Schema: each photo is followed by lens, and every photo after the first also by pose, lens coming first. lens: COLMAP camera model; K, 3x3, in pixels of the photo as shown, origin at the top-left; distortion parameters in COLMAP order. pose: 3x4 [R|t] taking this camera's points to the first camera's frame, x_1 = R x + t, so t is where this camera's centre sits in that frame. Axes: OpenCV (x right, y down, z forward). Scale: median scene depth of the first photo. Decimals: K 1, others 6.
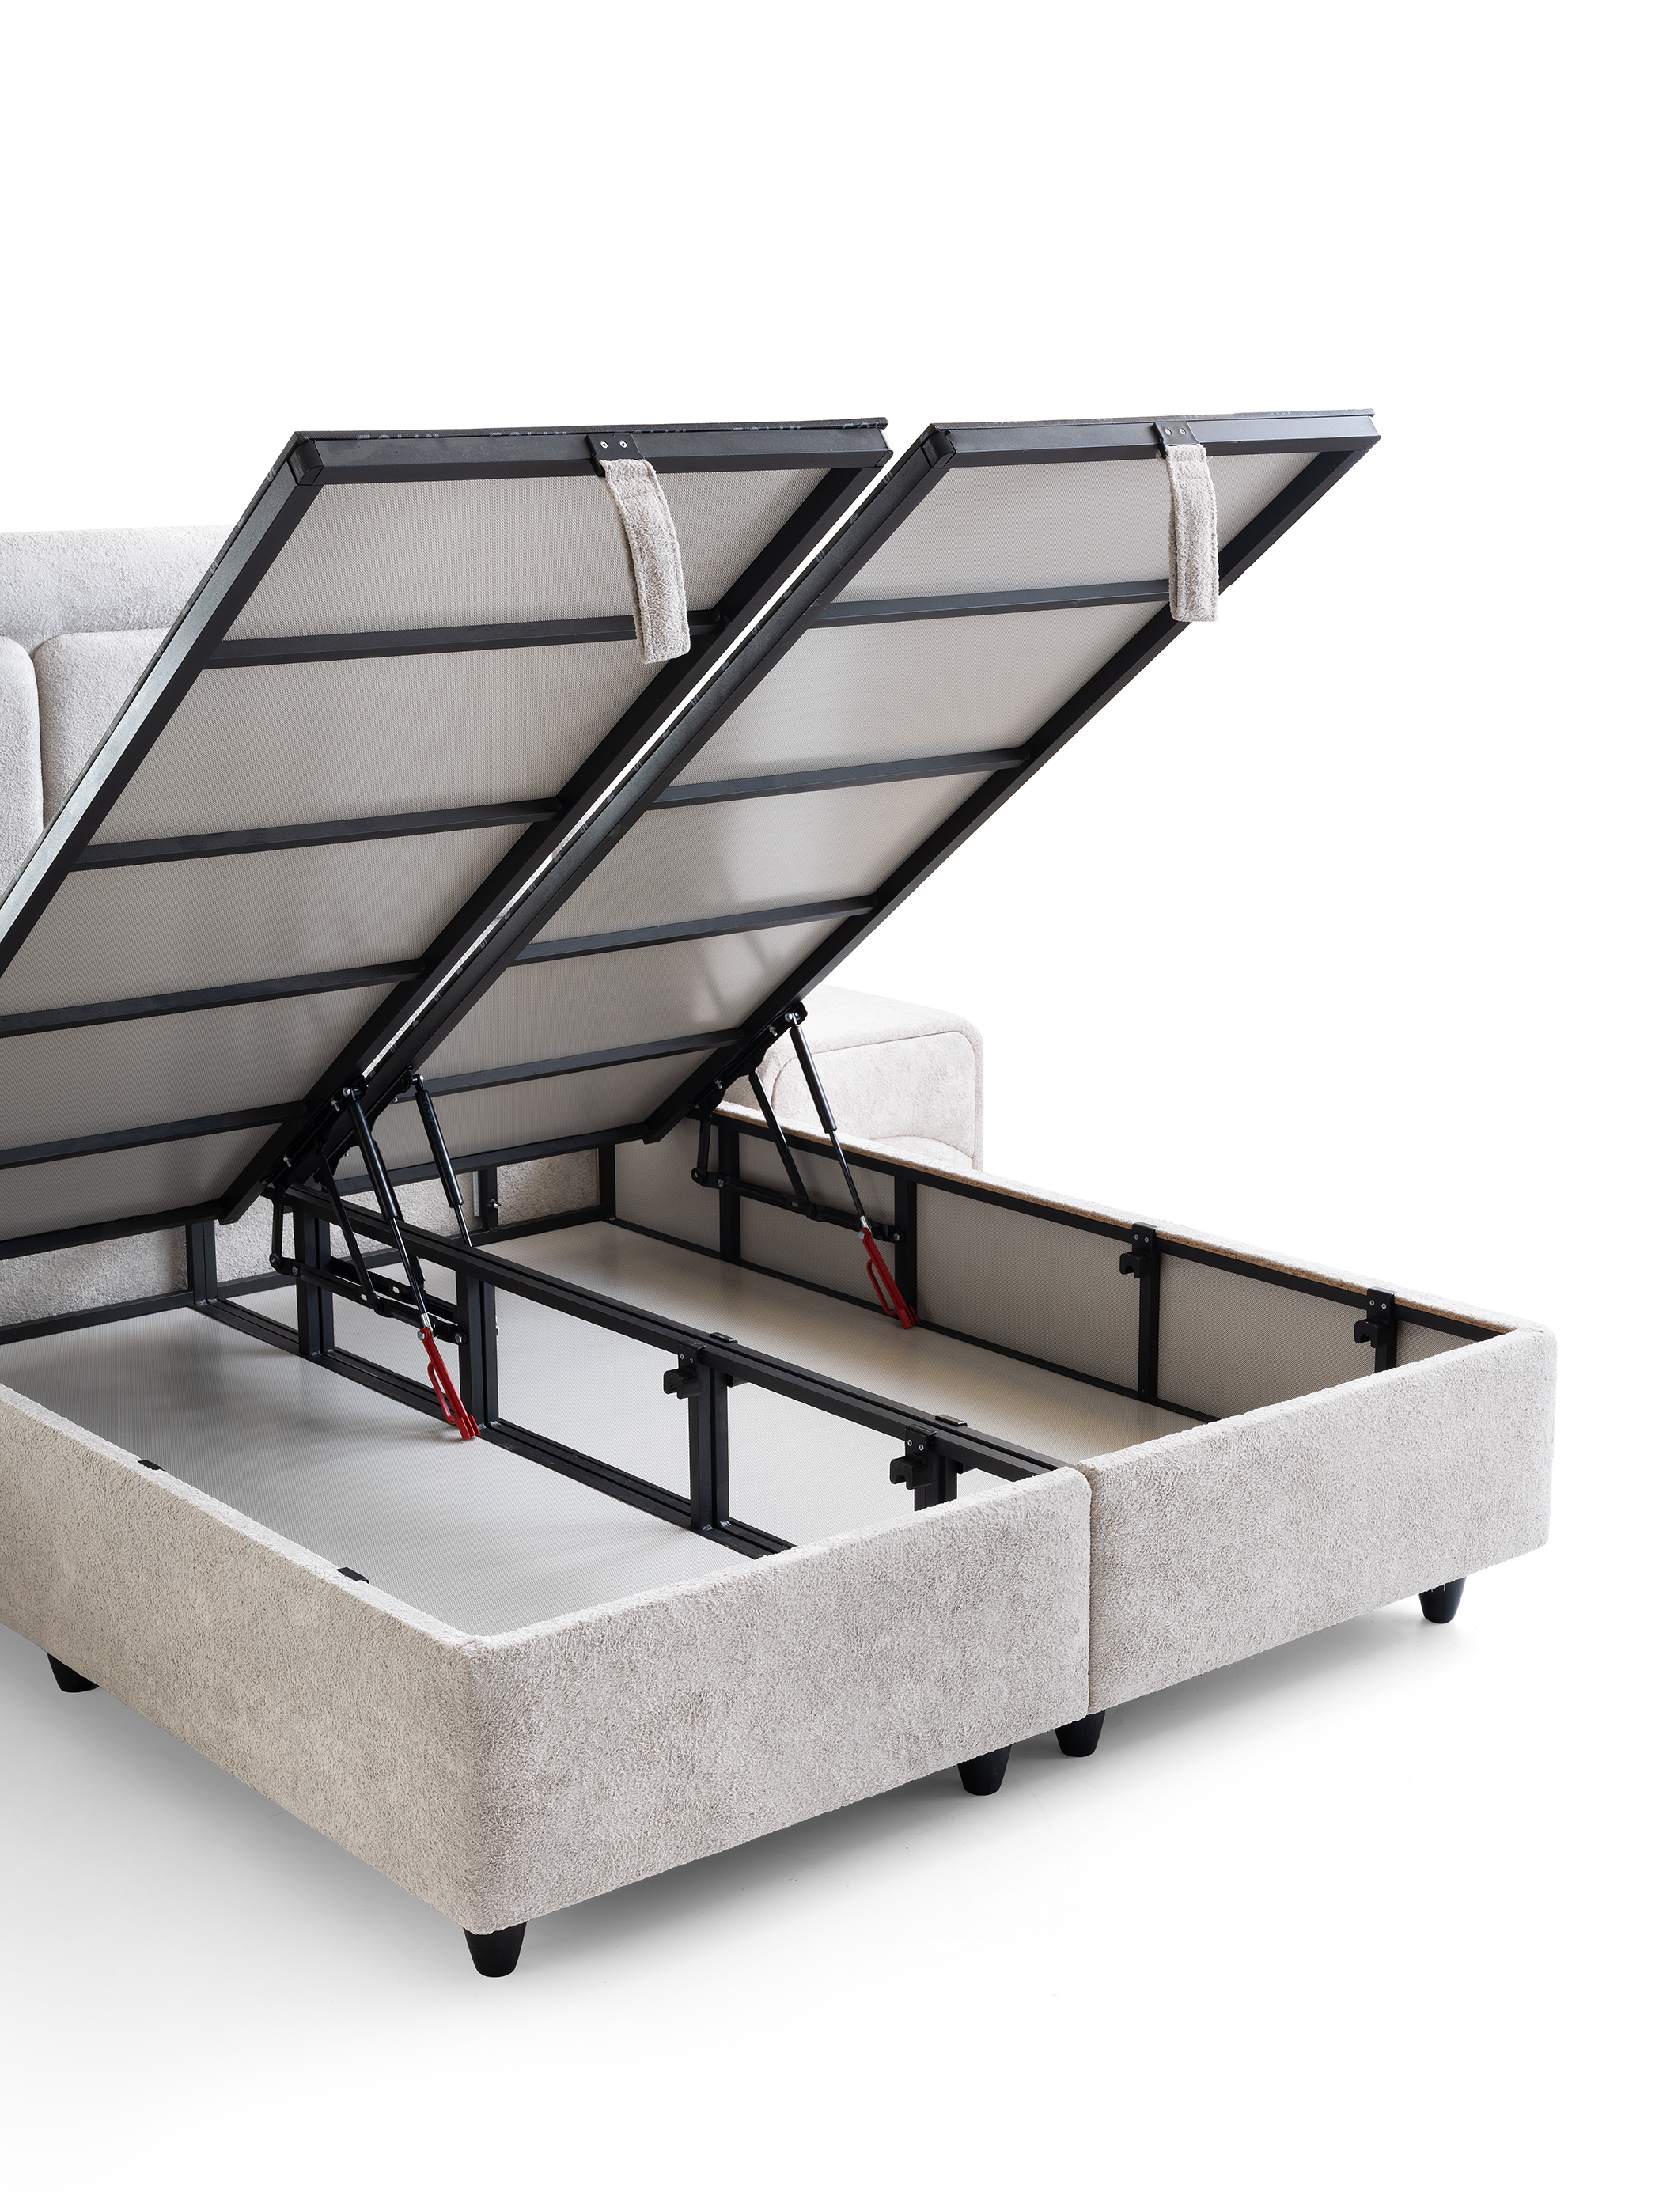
lens RADIAL K [[3156.6, 0, 780.5], [0, 3156.6, 1119.6], [0, 0, 1]] dist [0.026611, 0.000000]
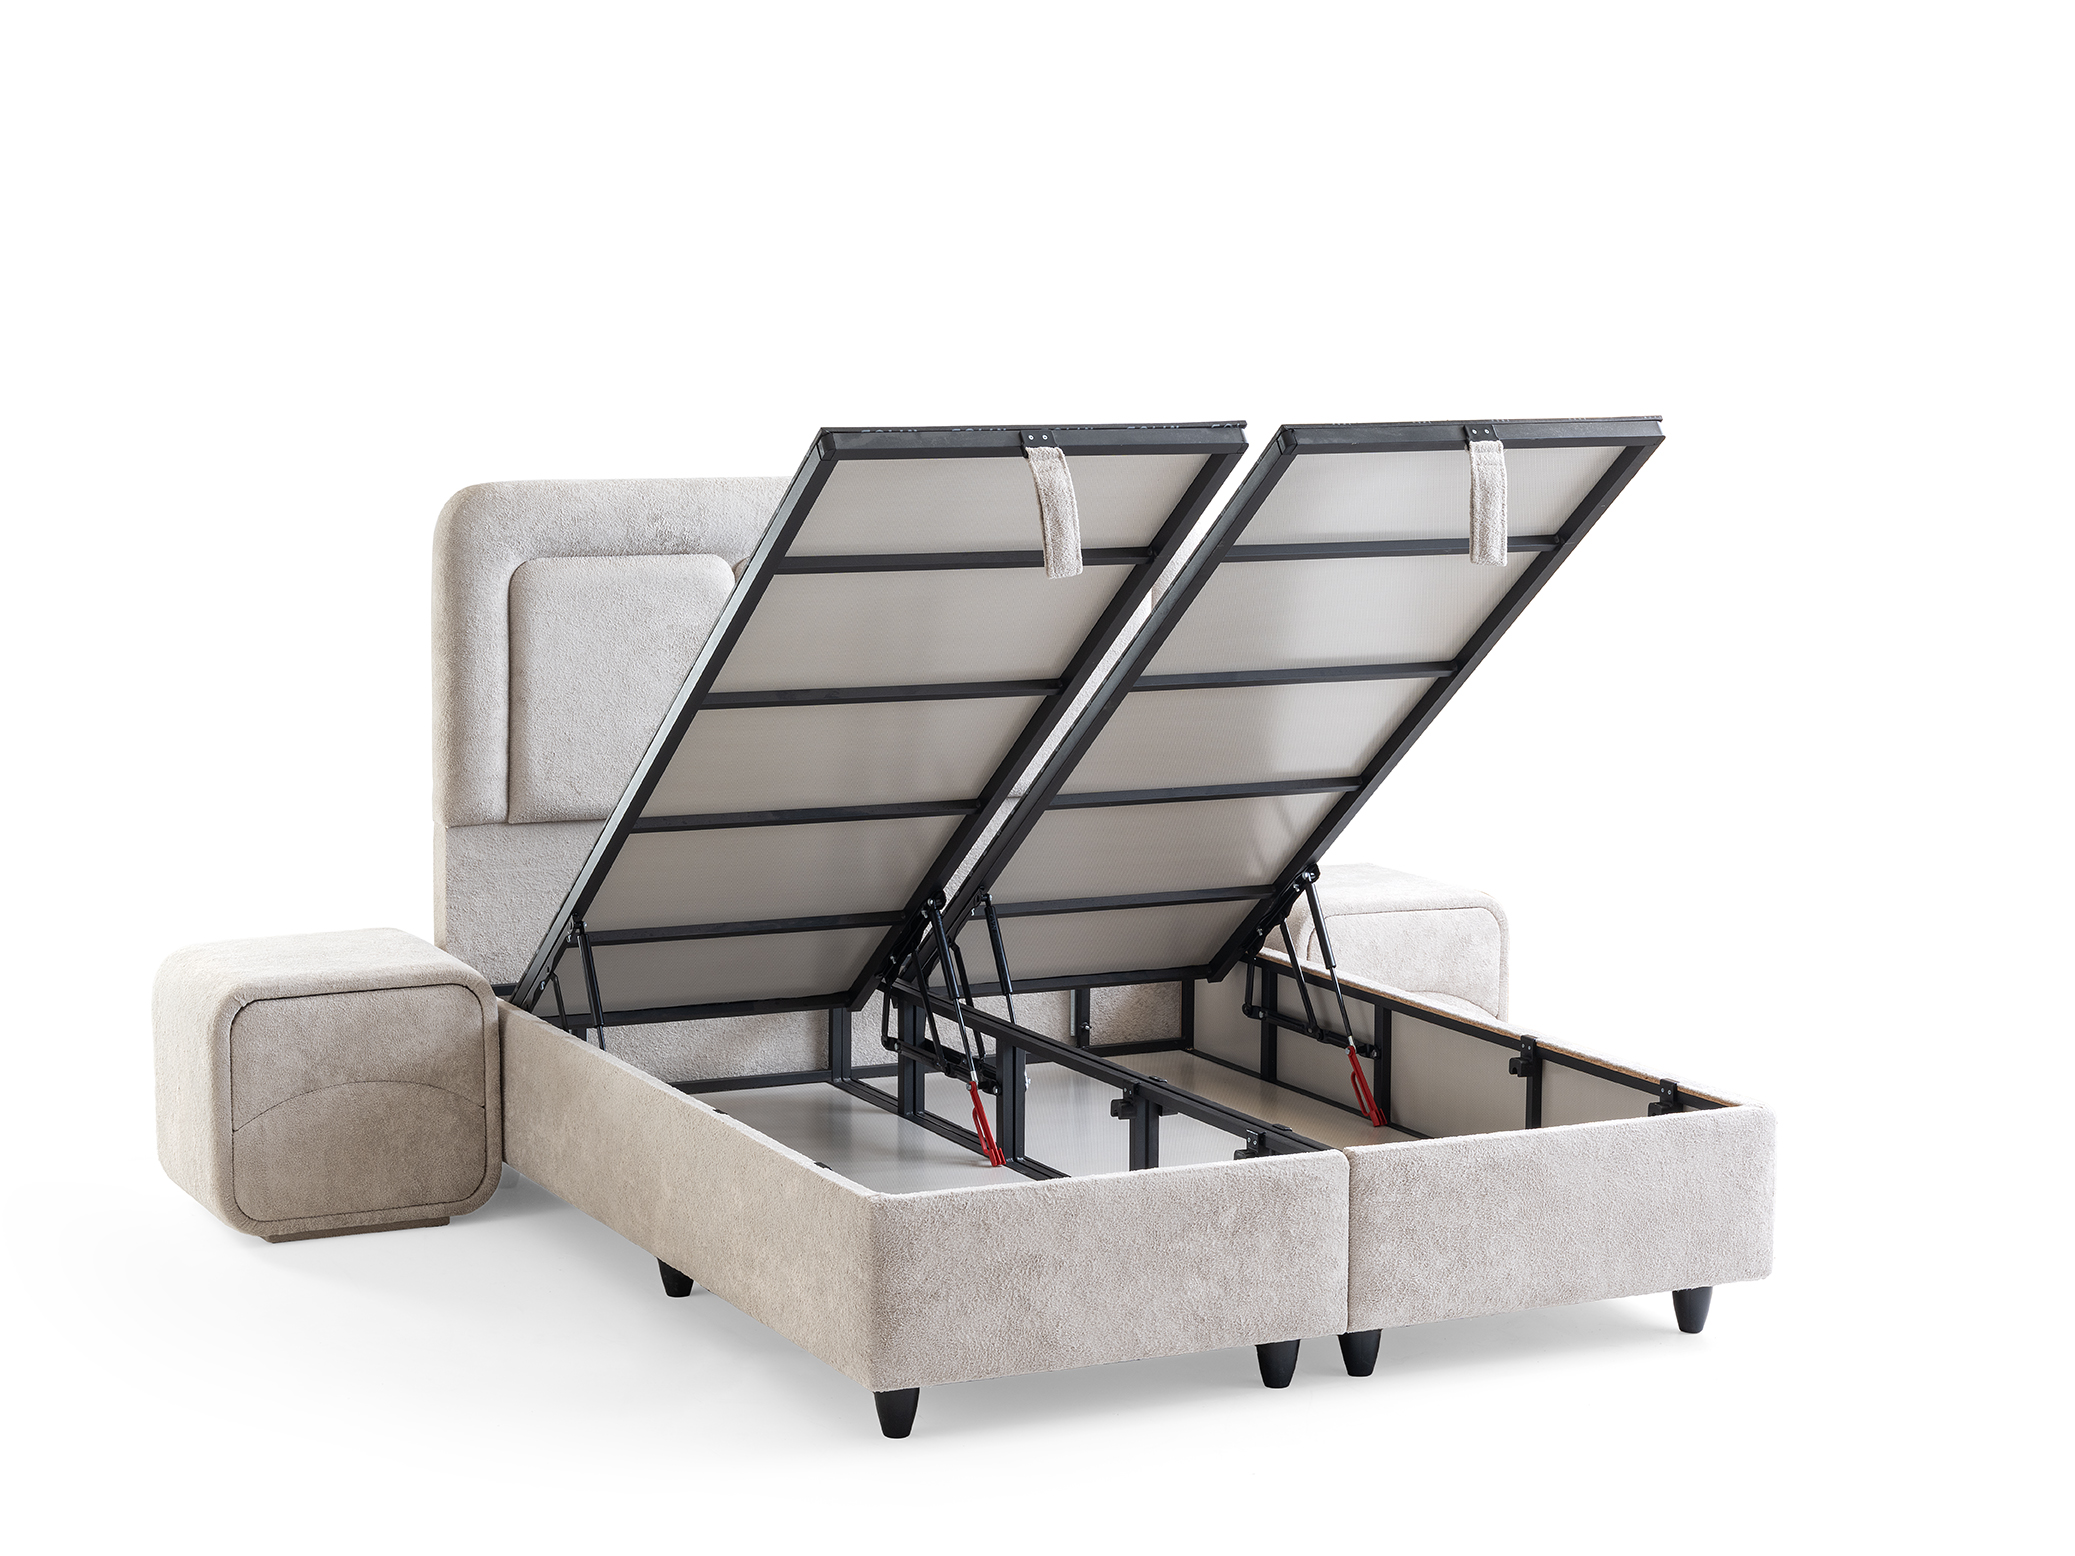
lens RADIAL K [[3897.1, 0, 1037.9], [0, 3897.1, 800.6], [0, 0, 1]] dist [0.049276, 0.000000]
pose [[0.975751, 0.043577, -0.214502, 0.320405], [-0.064236, 0.993841, -0.090301, 0.117534], [0.209246, 0.101890, 0.972540, -0.729055]]
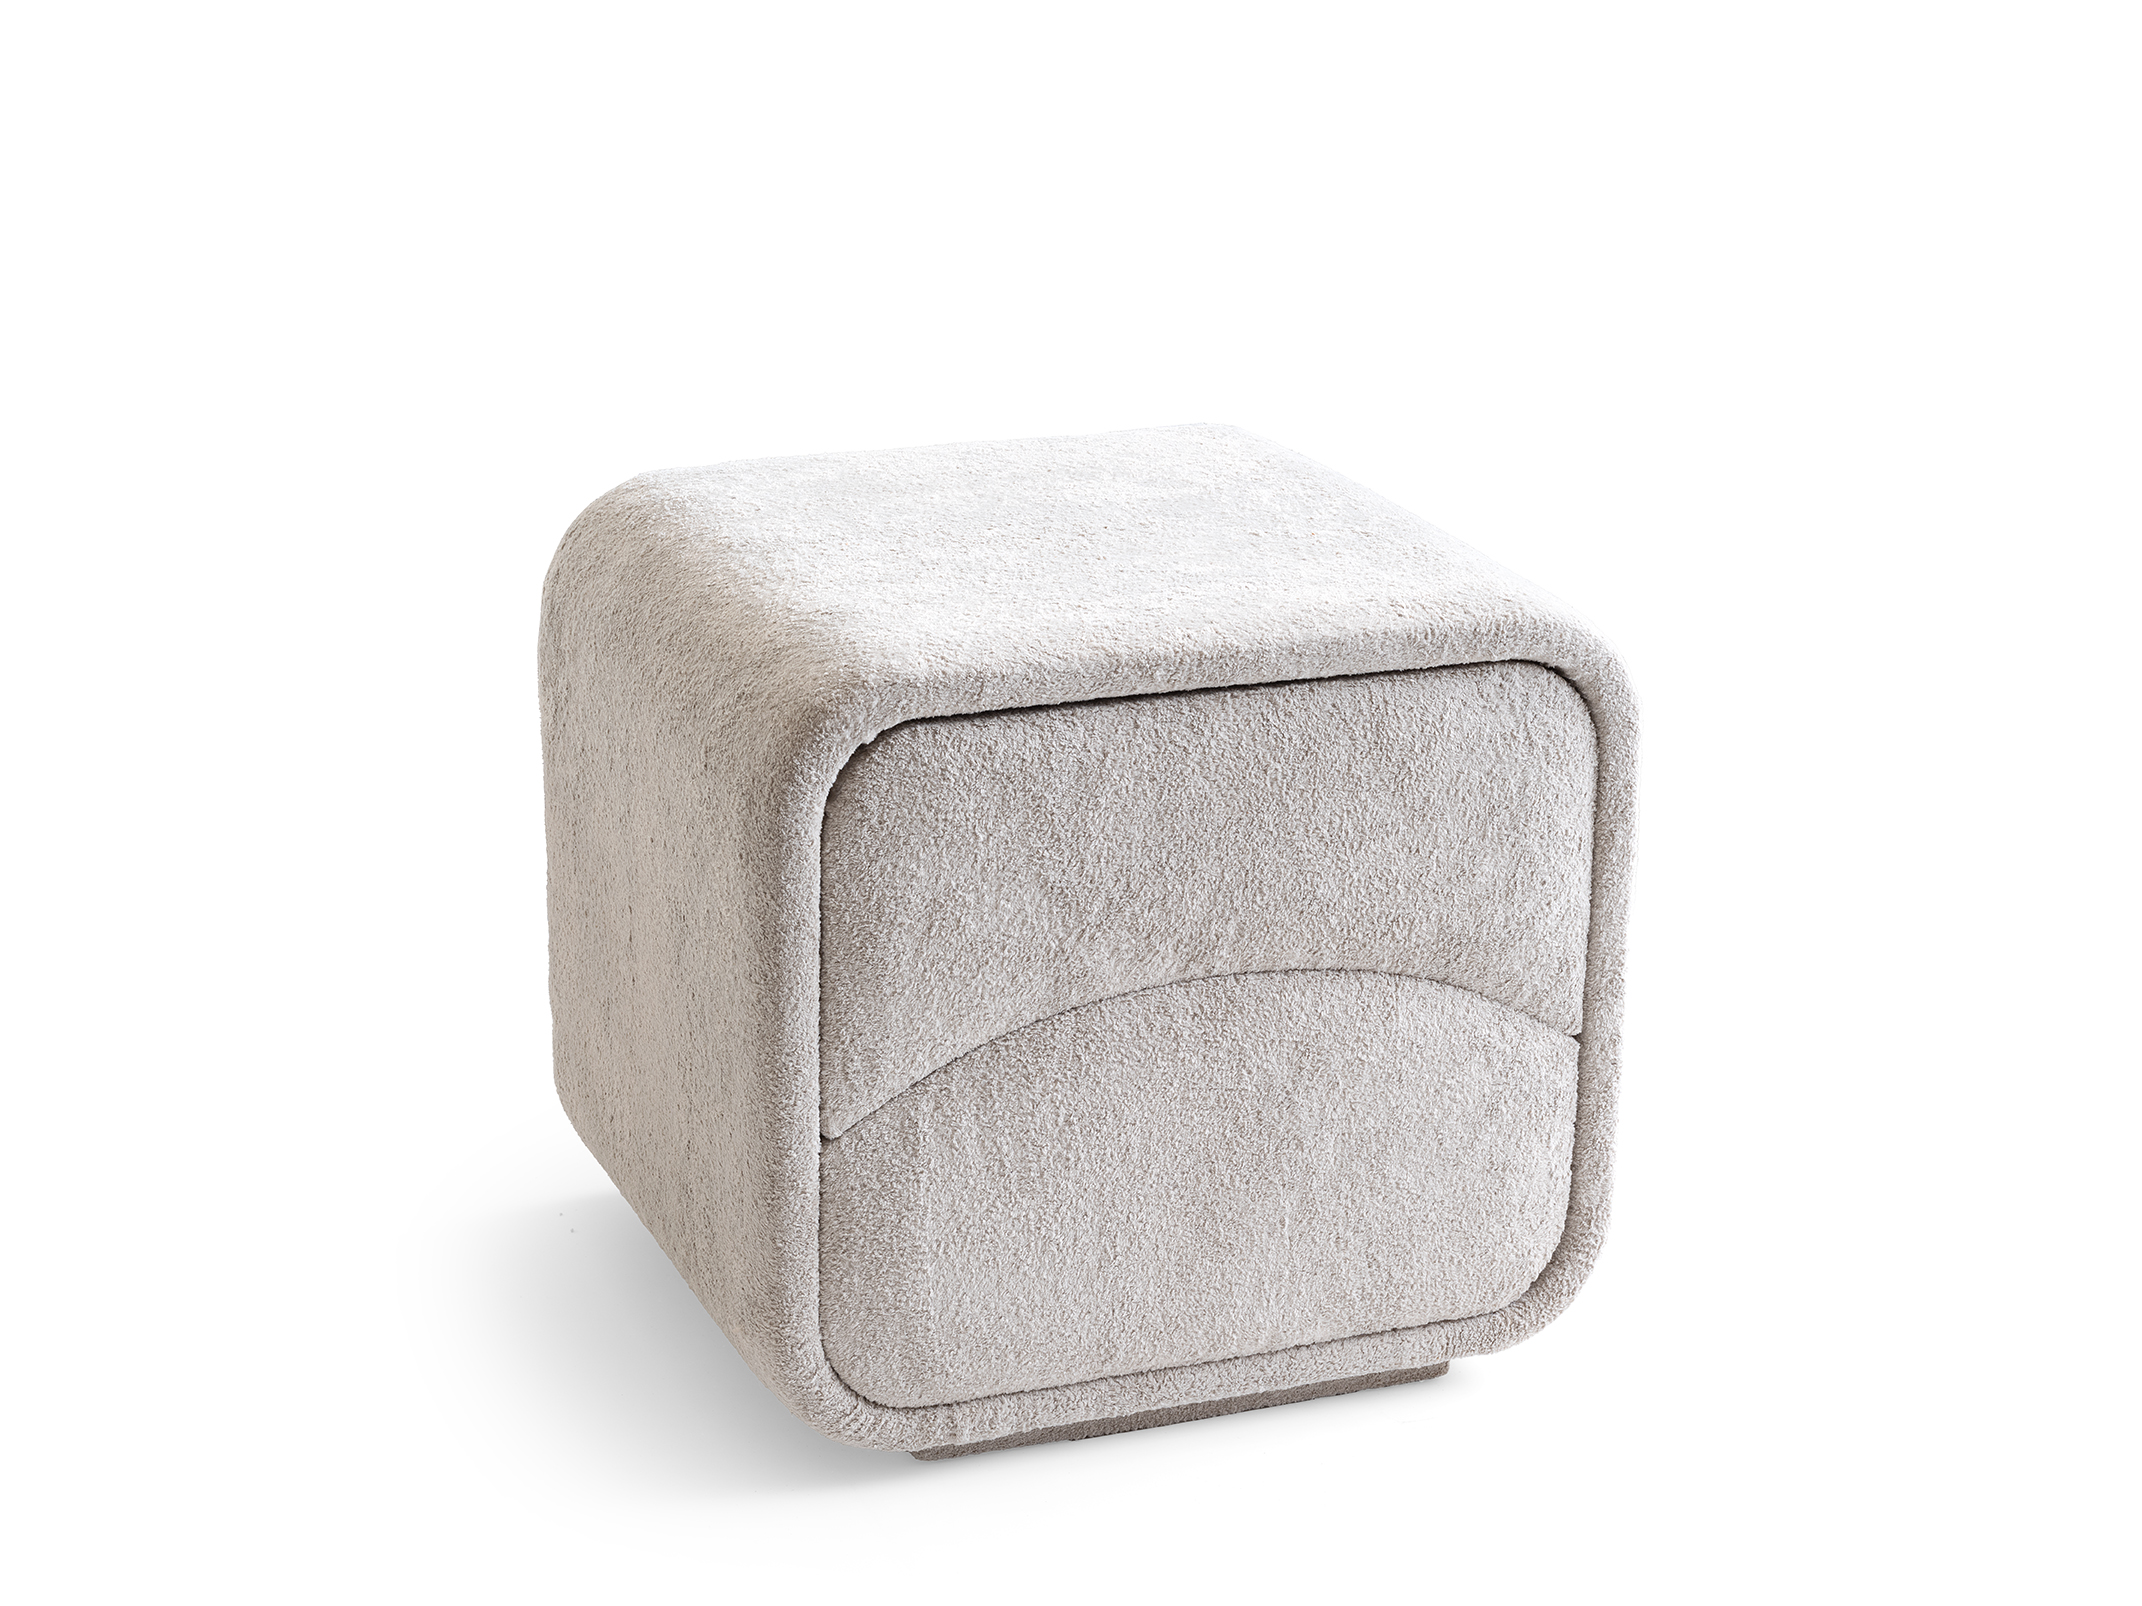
lens RADIAL K [[3931.8, 0, 1073.0], [0, 3931.8, 807.3], [0, 0, 1]] dist [0.047346, 0.000000]
pose [[0.959158, 0.117623, -0.257256, -0.305345], [-0.094176, 0.990349, 0.101682, 0.015606], [0.266734, -0.073302, 0.960979, 0.553746]]
